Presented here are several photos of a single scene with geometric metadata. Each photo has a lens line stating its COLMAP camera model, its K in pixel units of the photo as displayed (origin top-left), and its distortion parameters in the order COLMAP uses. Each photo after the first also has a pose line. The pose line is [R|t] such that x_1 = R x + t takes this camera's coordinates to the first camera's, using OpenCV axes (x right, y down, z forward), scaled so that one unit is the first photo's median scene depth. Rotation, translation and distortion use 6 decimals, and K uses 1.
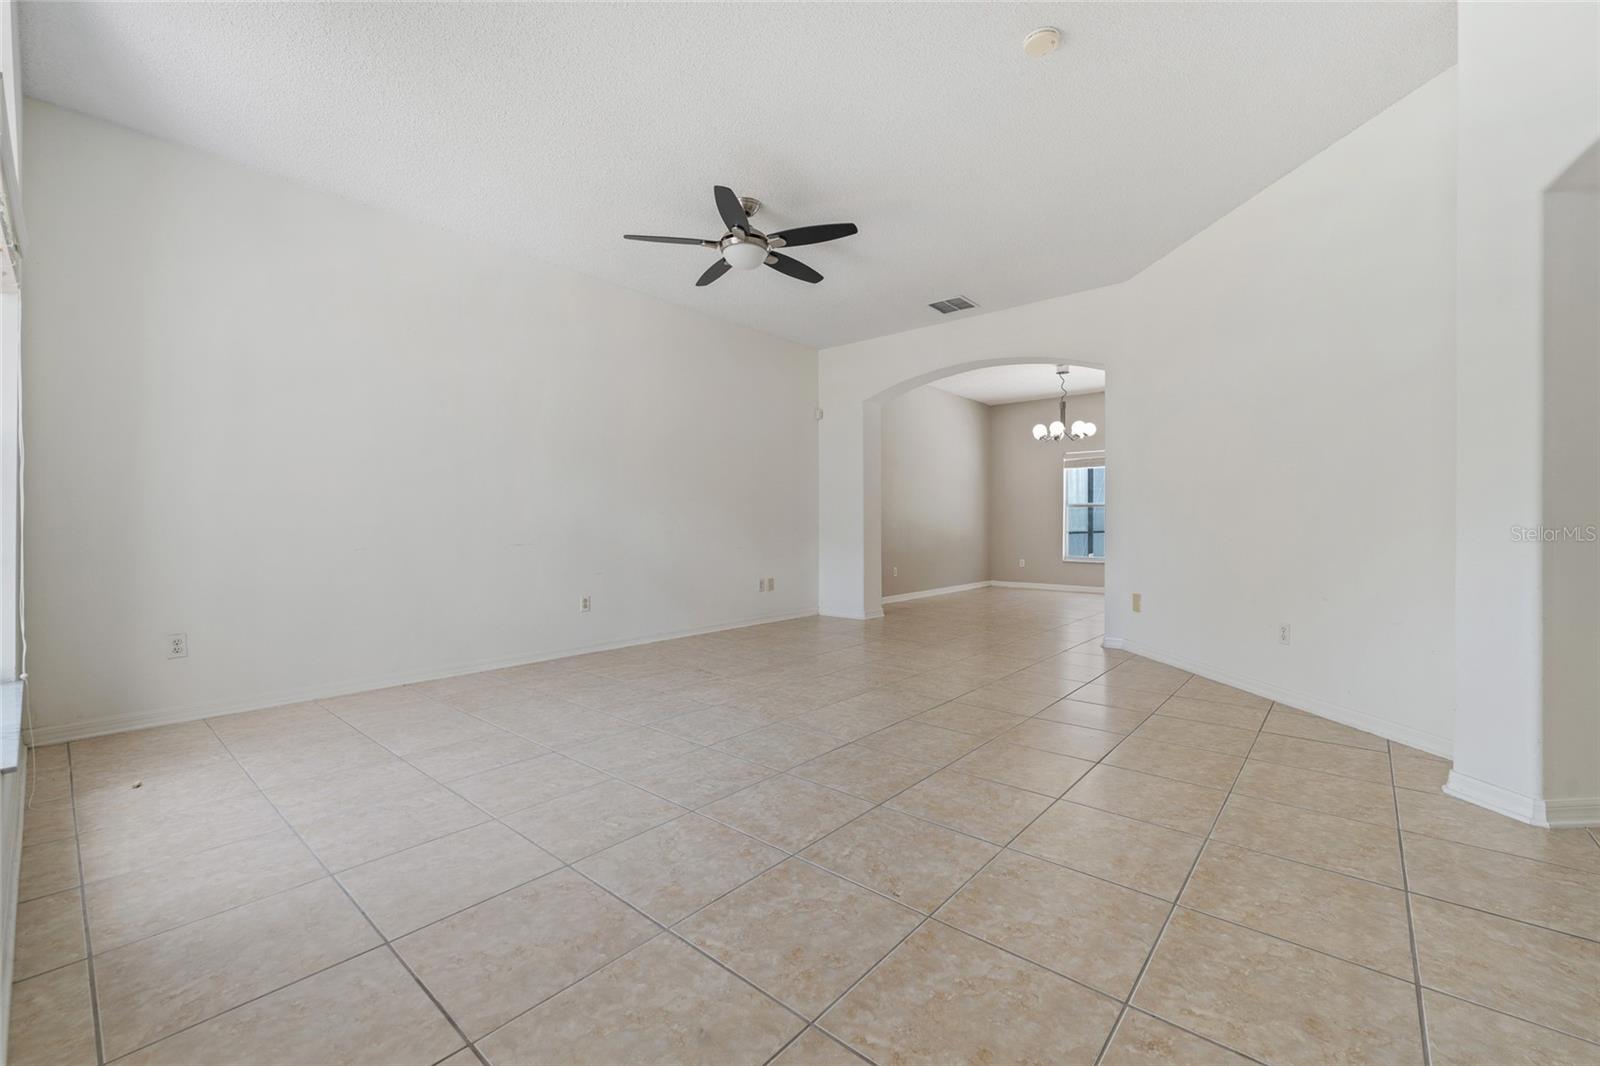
lens RADIAL K [[651.0, 0, 803.5], [0, 651.0, 529.2], [0, 0, 1]] dist [0.000652, -0.000772]
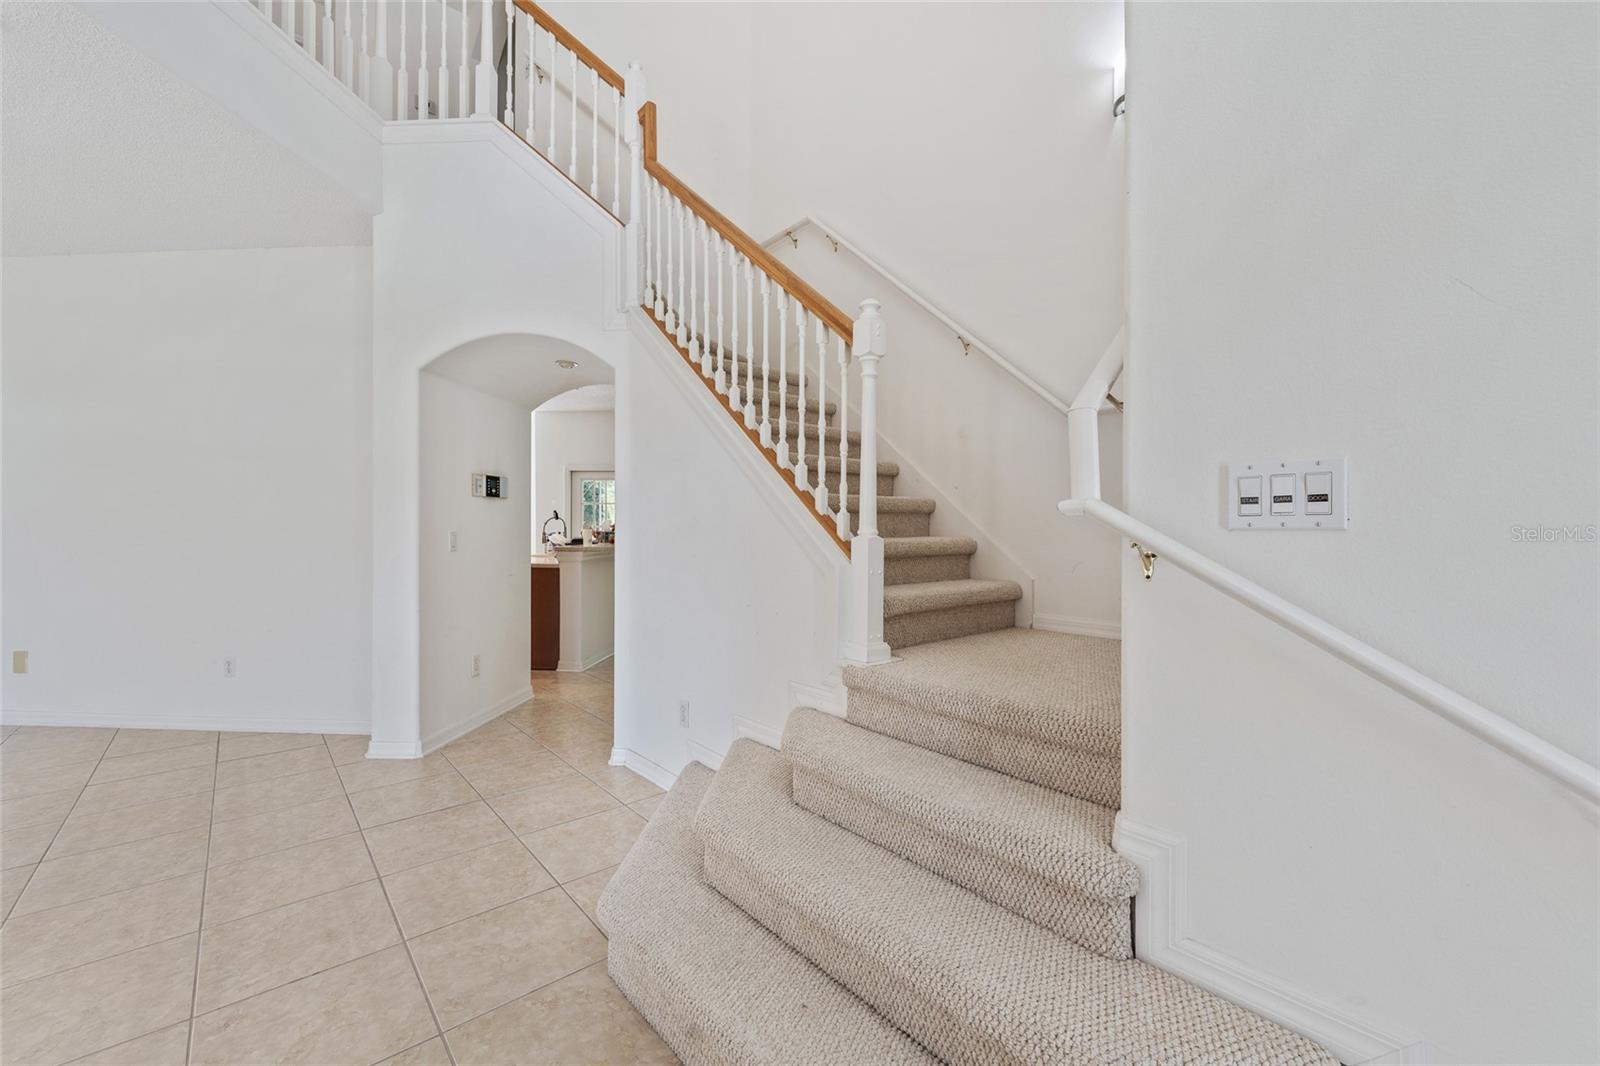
lens RADIAL K [[651.0, 0, 795.1], [0, 651.0, 529.1], [0, 0, 1]] dist [0.000652, -0.000772]
pose [[0.155810, 0.002269, 0.987784, -0.336284], [0.005922, 0.999977, -0.003231, -0.106674], [-0.987769, 0.006353, 0.155793, -0.191095]]
